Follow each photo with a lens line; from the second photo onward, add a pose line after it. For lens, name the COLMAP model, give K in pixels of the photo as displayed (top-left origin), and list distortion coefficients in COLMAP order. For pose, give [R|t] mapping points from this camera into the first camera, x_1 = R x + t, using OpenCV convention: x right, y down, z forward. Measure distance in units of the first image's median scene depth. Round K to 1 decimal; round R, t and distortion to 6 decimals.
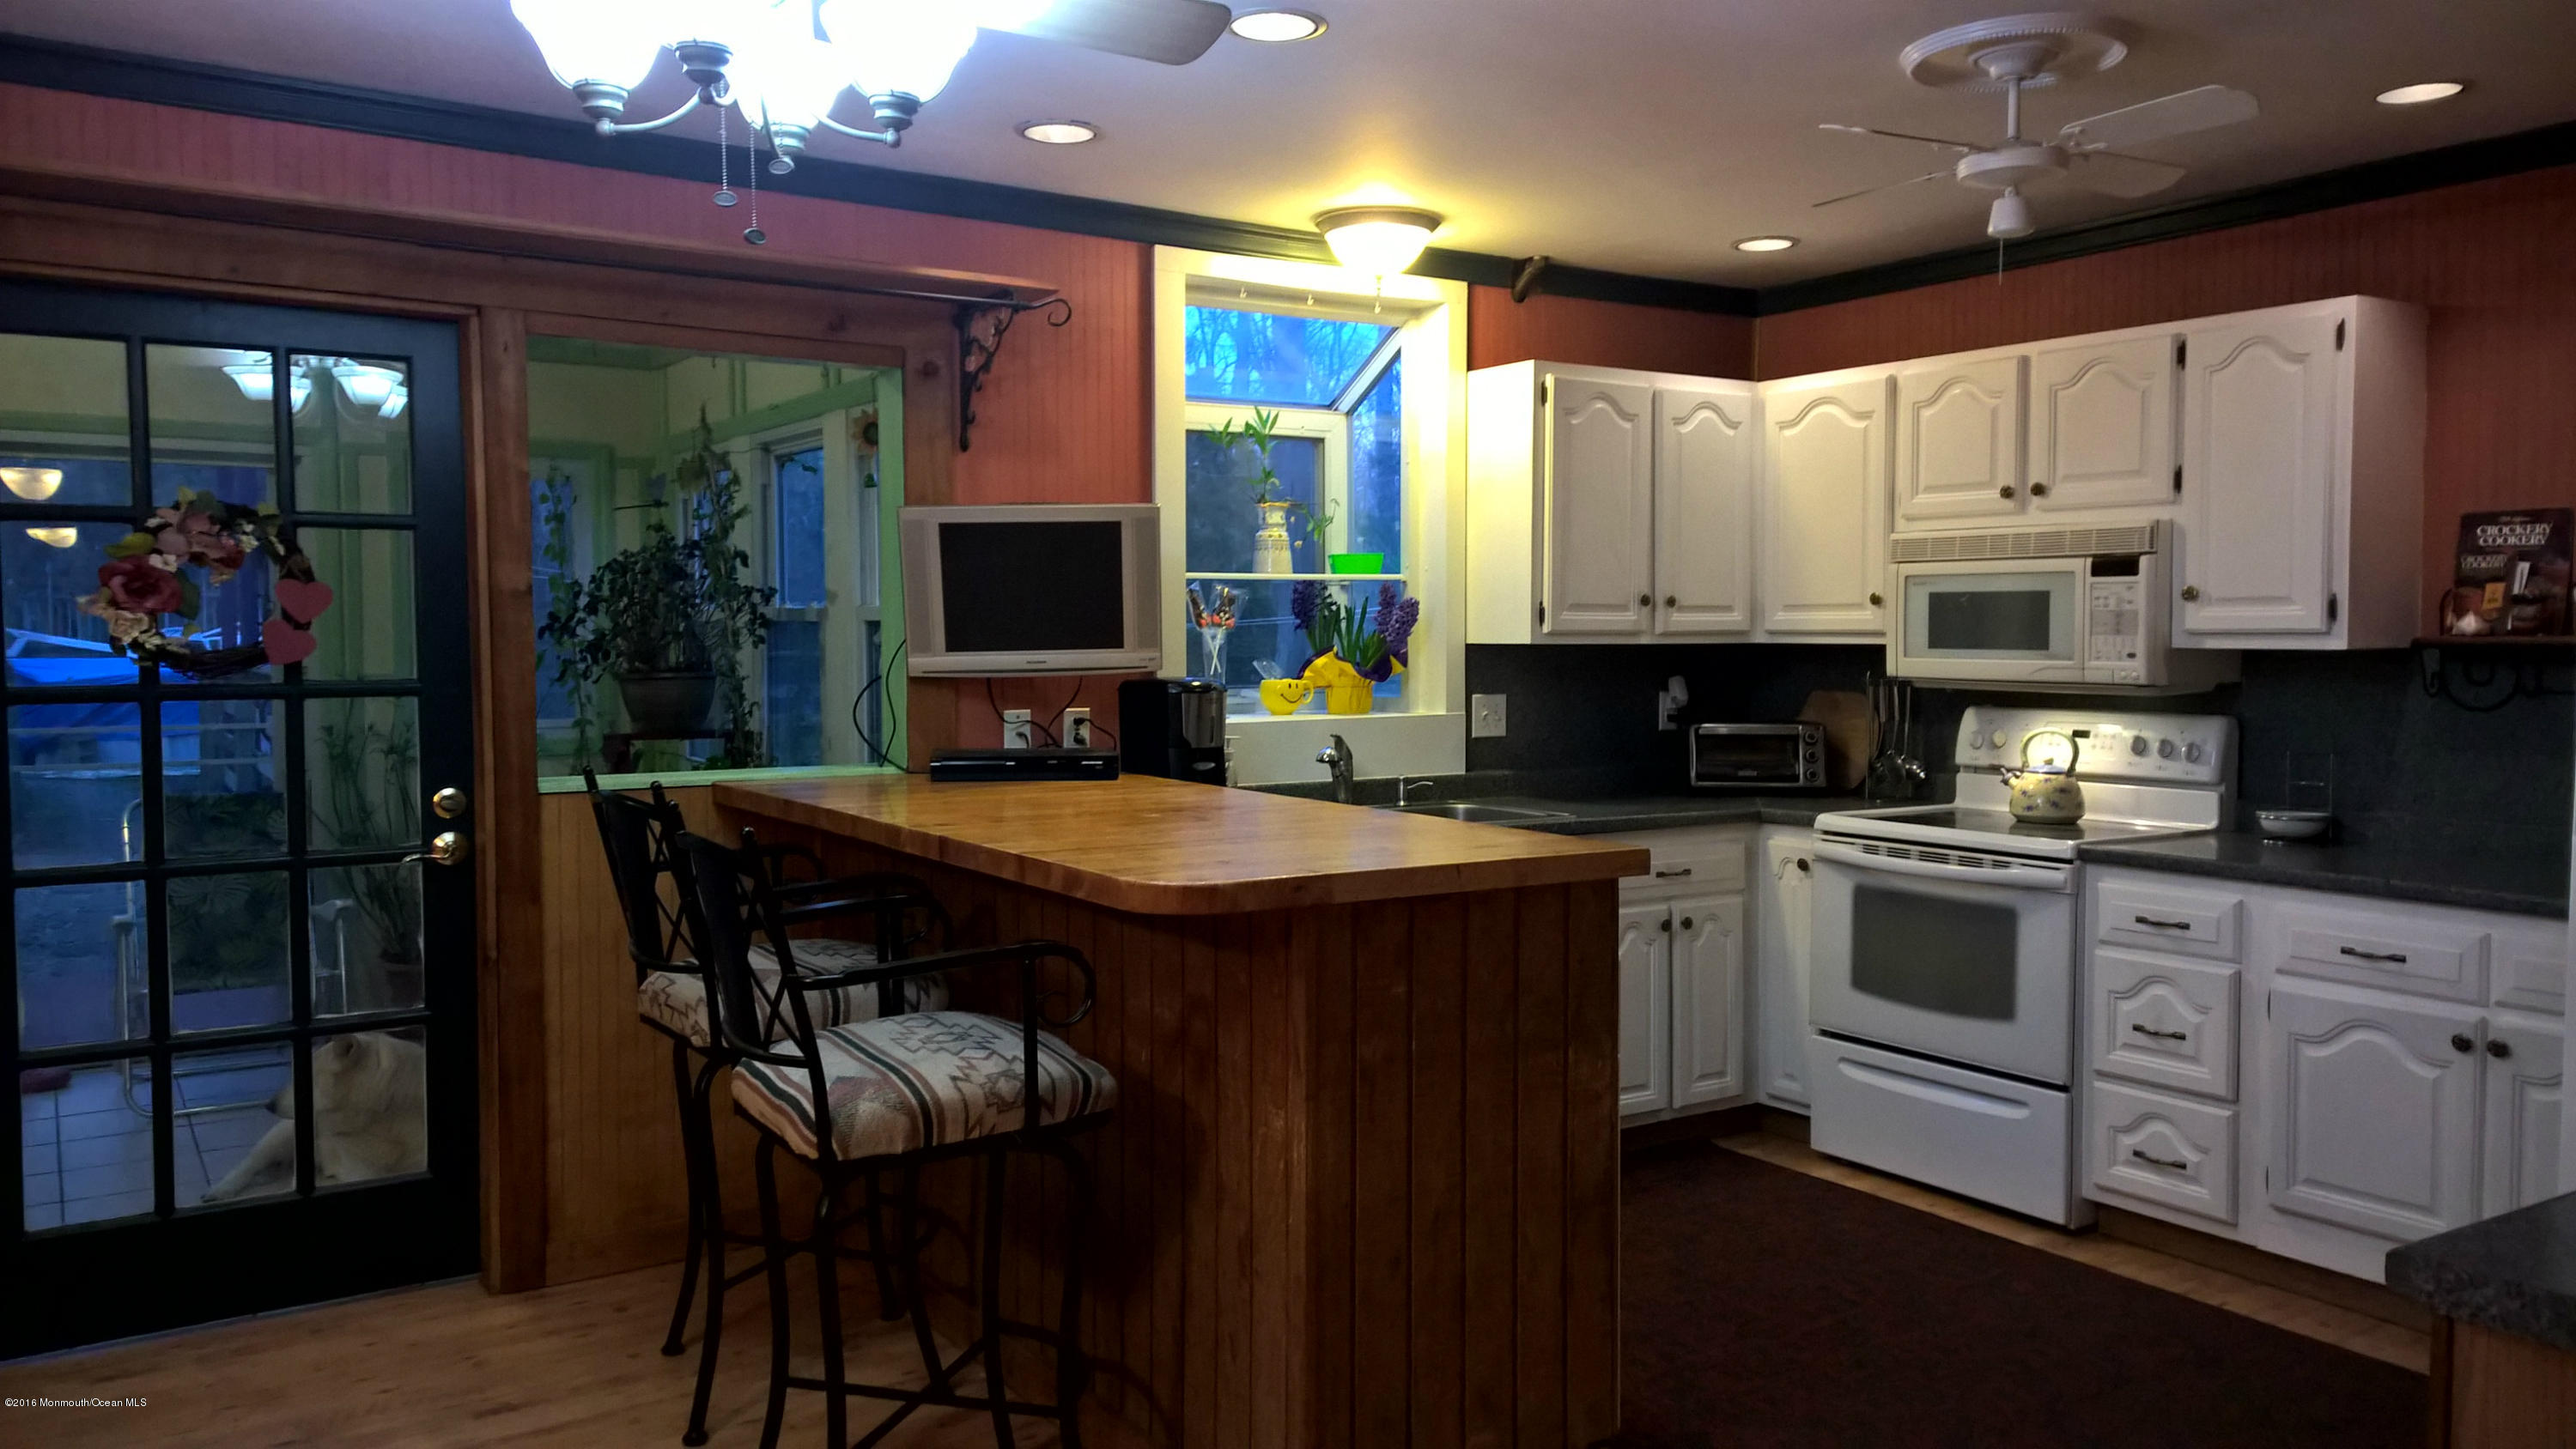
lens RADIAL K [[1876.1, 0, 1279.8], [0, 1876.1, 724.9], [0, 0, 1]] dist [0.065840, -0.039446]
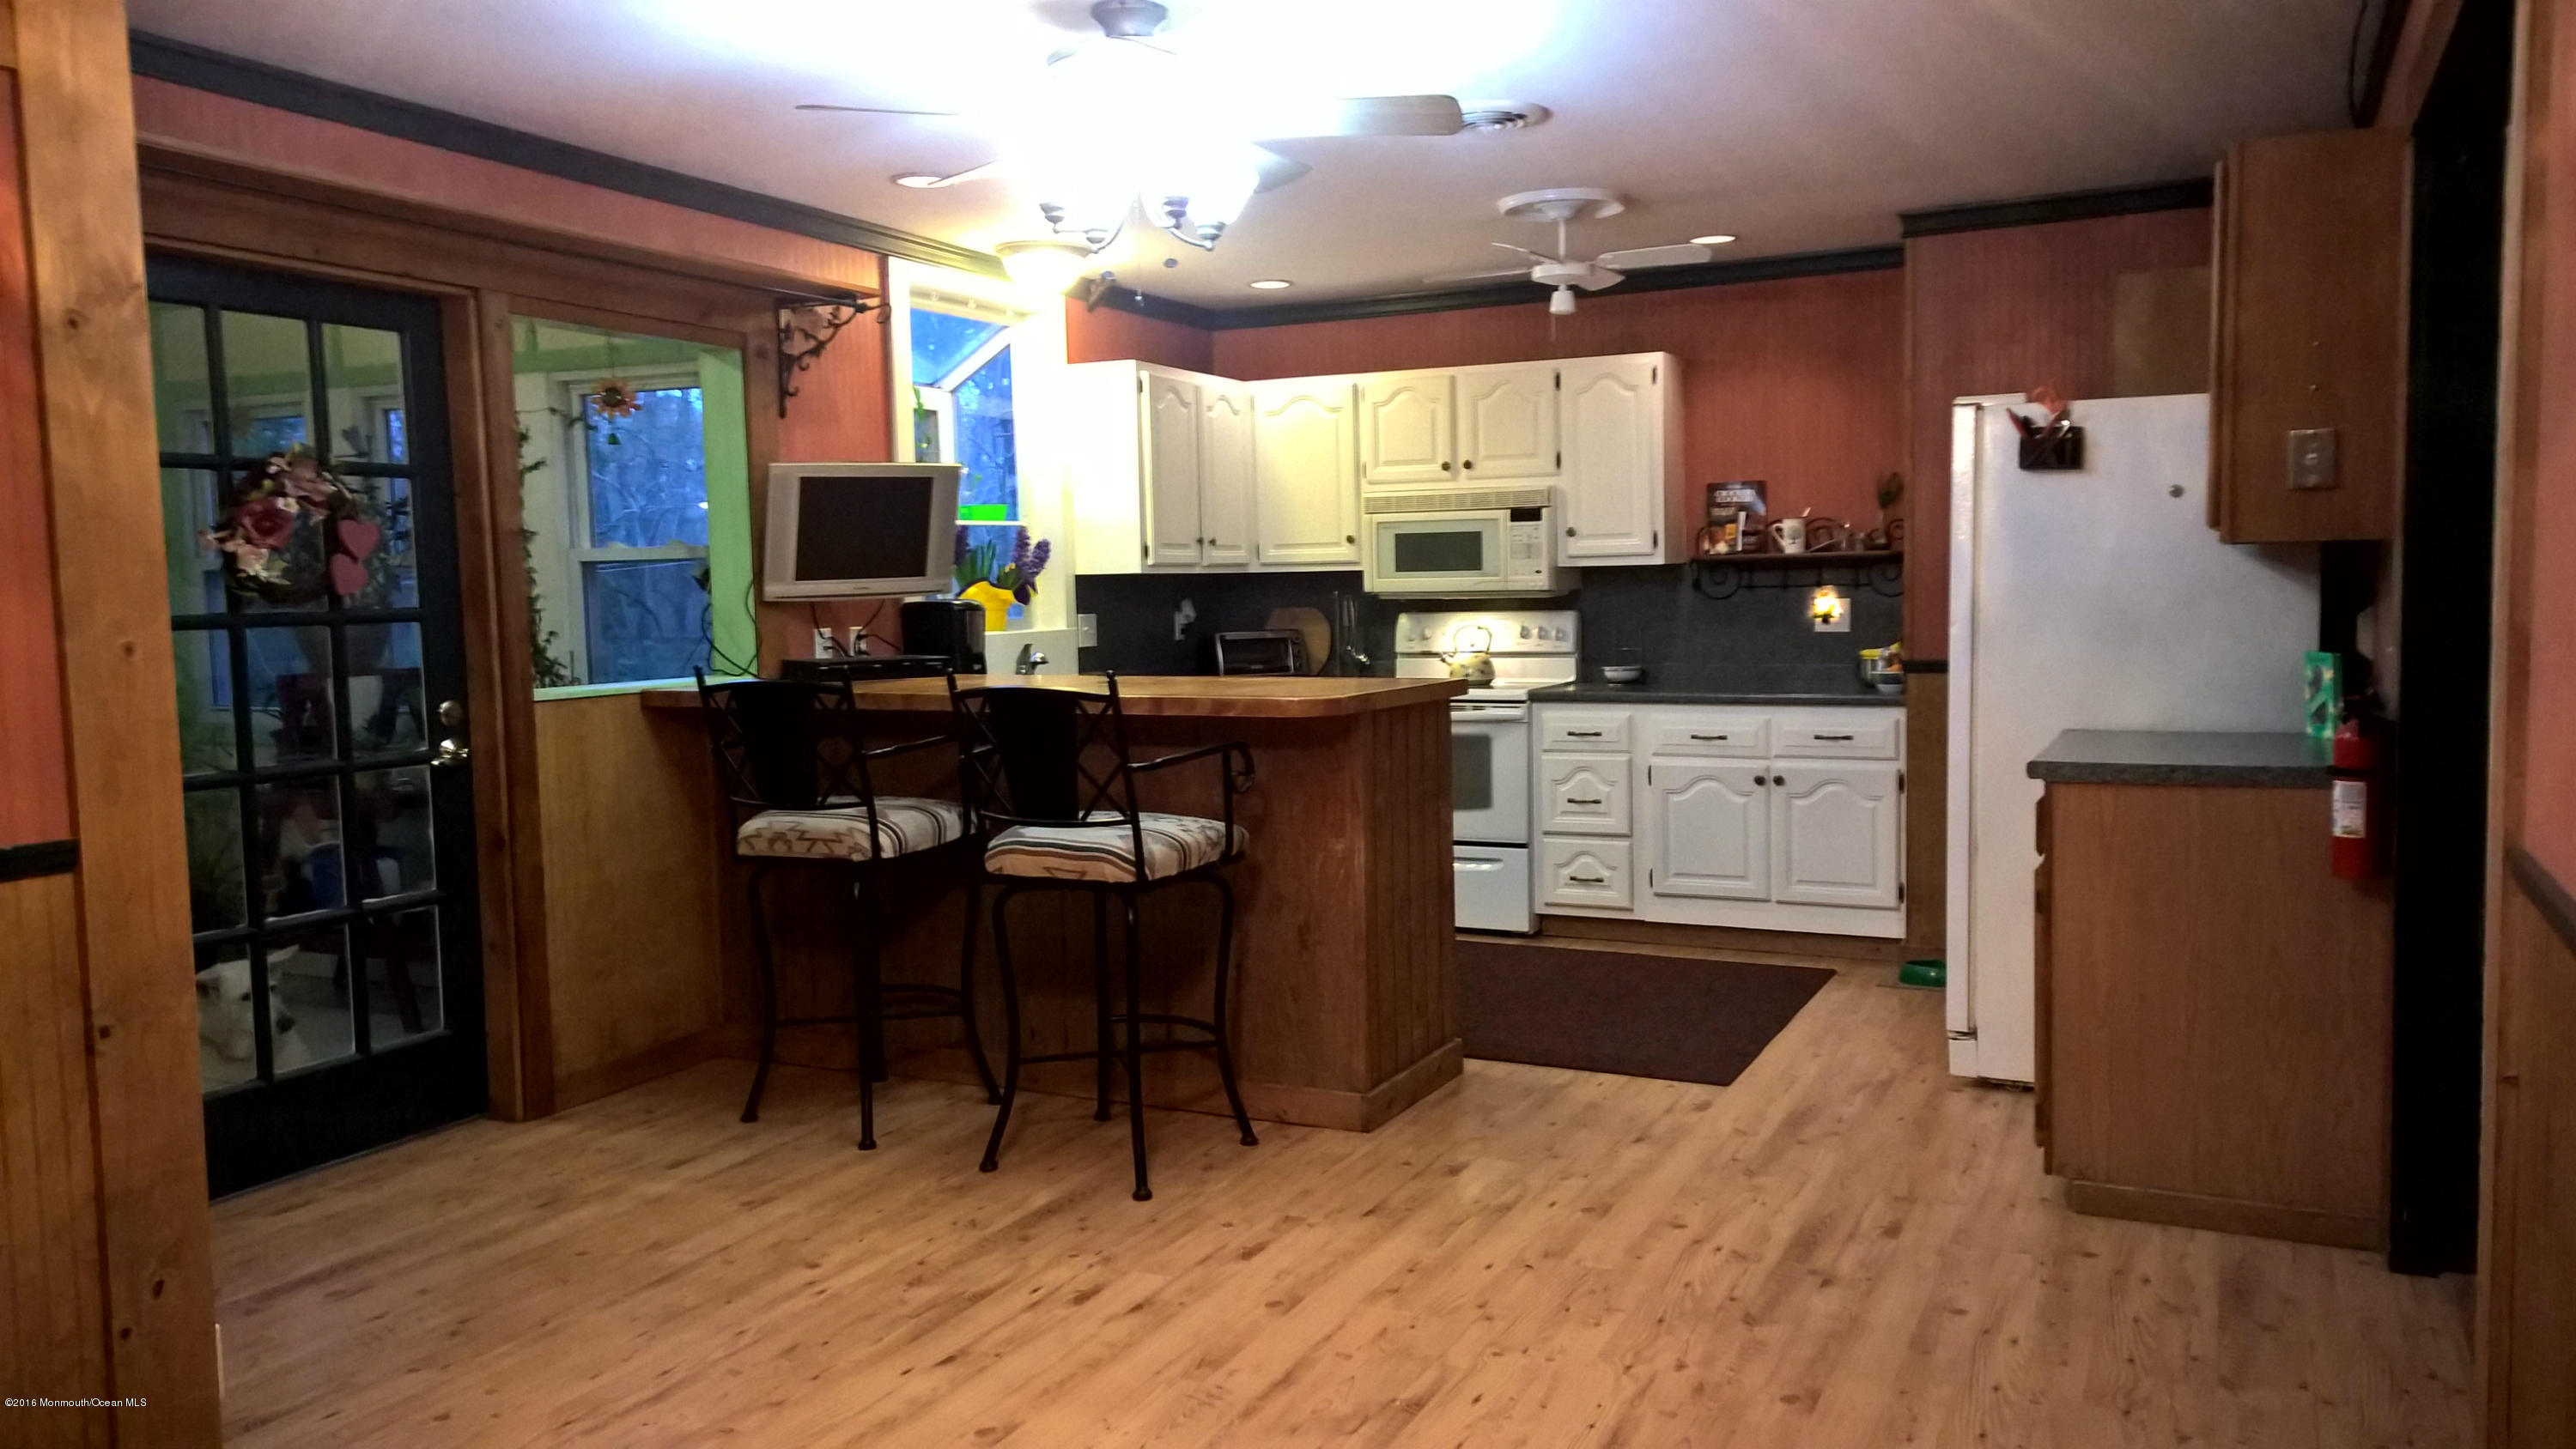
lens RADIAL K [[1876.1, 0, 1279.8], [0, 1876.1, 726.5], [0, 0, 1]] dist [0.065840, -0.039446]
pose [[0.862426, -0.055703, 0.503109, -0.531500], [0.045384, 0.998433, 0.032748, 0.031162], [-0.504144, -0.005409, 0.863603, -0.240793]]
